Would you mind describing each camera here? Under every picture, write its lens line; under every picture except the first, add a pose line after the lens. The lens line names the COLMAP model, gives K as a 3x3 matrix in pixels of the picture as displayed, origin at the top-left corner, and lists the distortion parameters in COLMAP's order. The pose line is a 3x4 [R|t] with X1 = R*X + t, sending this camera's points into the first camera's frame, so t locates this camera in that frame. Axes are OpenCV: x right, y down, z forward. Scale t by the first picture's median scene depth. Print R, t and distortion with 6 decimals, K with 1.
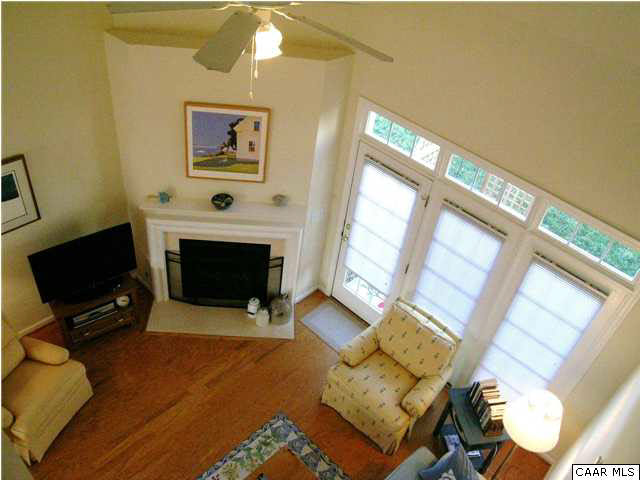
lens RADIAL K [[532.6, 0, 320.6], [0, 532.6, 236.0], [0, 0, 1]] dist [-0.149441, 0.123669]
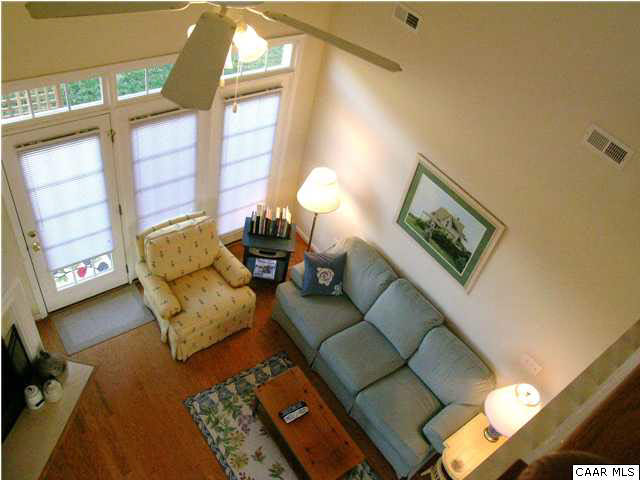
lens RADIAL K [[532.6, 0, 320.6], [0, 532.6, 236.0], [0, 0, 1]] dist [-0.149441, 0.123669]
pose [[0.185700, -0.746522, 0.638922, -0.423445], [0.504637, 0.630386, 0.589877, -0.294228], [-0.843123, 0.212883, 0.493785, 0.270935]]
